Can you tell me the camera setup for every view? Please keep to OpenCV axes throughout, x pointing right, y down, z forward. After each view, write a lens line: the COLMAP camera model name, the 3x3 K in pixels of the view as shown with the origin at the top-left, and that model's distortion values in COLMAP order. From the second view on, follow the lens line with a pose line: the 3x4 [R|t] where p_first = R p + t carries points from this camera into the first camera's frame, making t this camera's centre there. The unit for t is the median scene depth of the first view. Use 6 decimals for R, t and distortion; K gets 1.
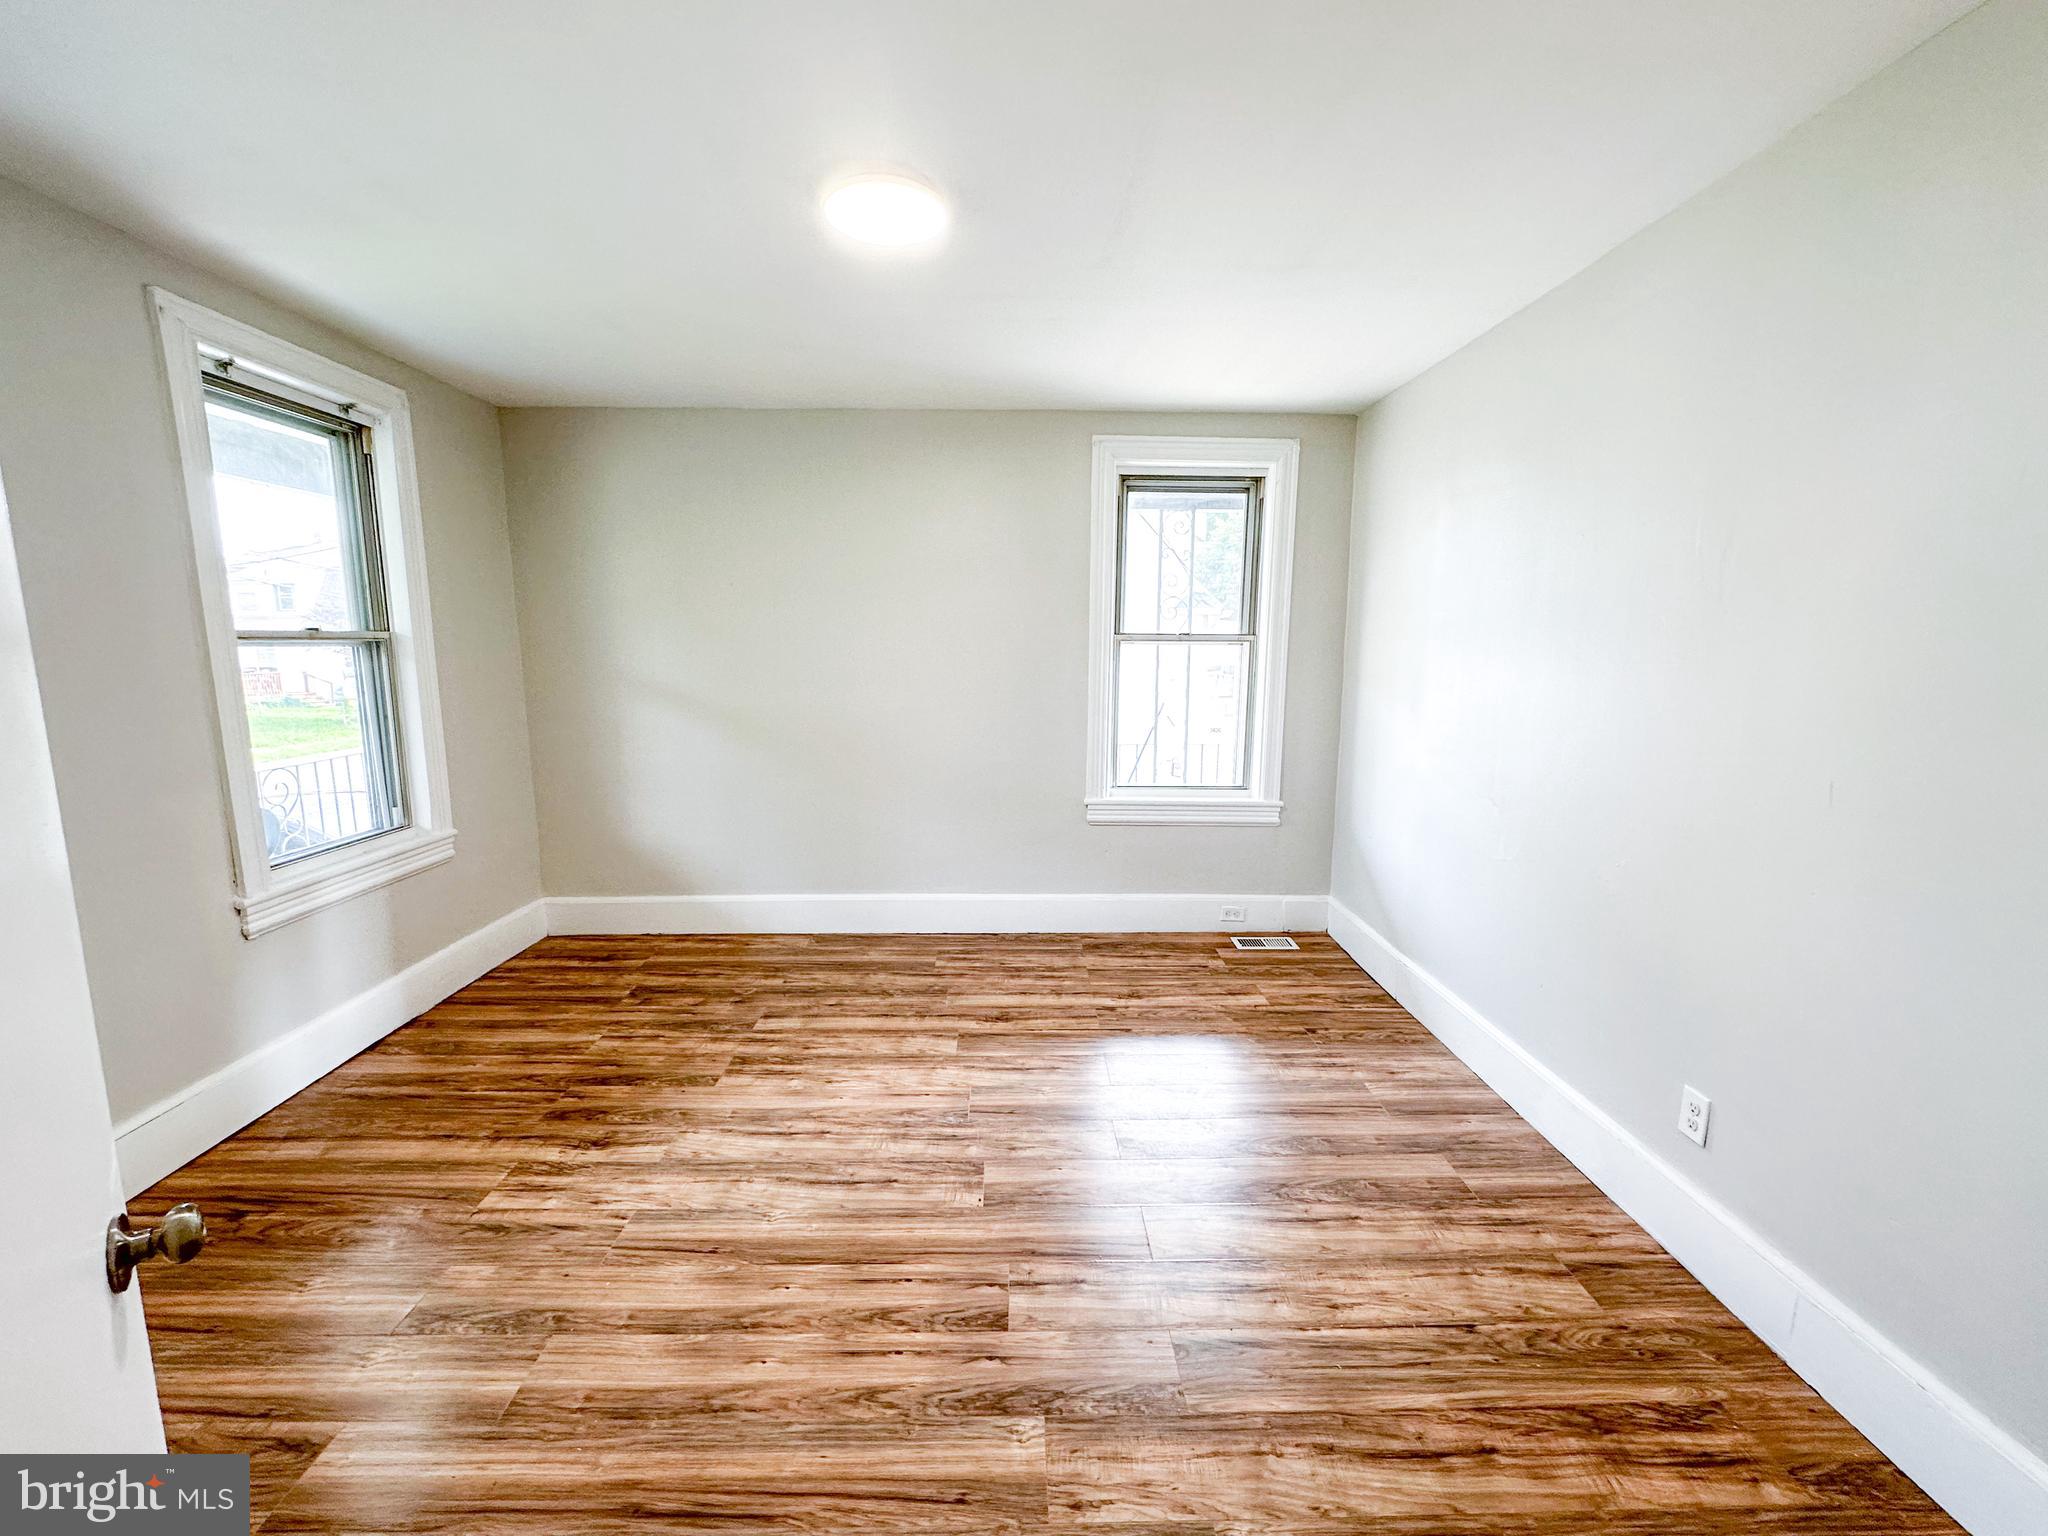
lens RADIAL K [[817.0, 0, 1024.0], [0, 817.0, 768.0], [0, 0, 1]] dist [-0.001914, 0.000369]
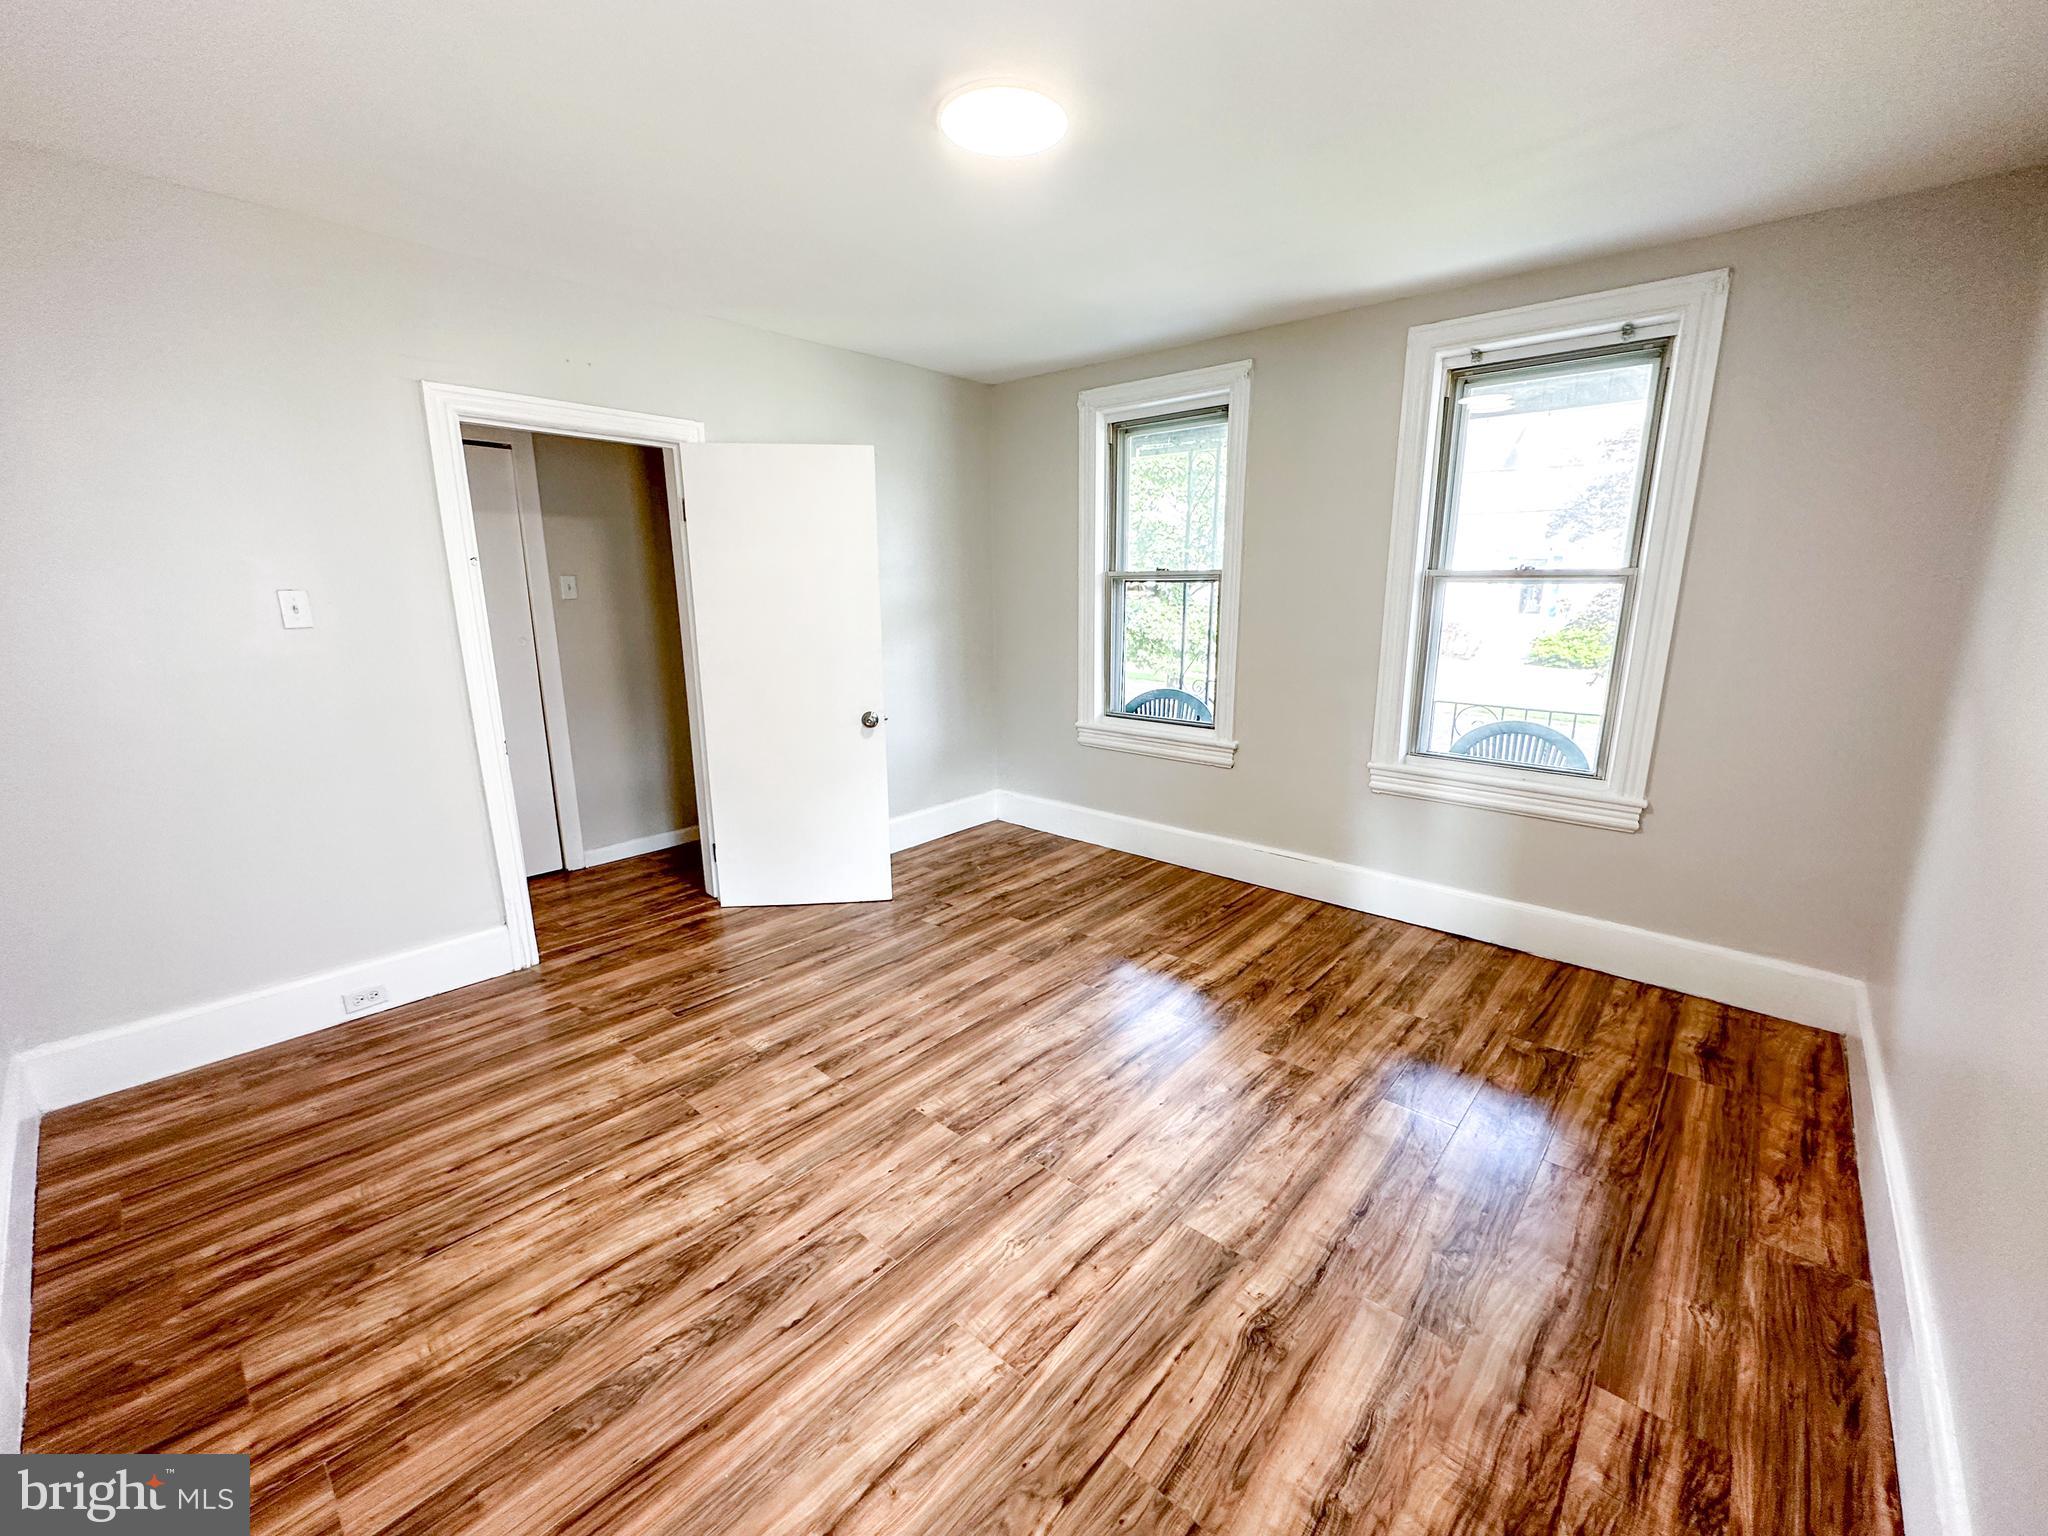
lens RADIAL K [[817.0, 0, 1024.0], [0, 817.0, 768.0], [0, 0, 1]] dist [-0.001914, 0.000369]
pose [[-0.669514, 0.166796, -0.723830, 0.477113], [-0.111591, 0.940818, 0.320015, -0.213789], [0.734369, 0.295027, -0.611278, 1.387876]]
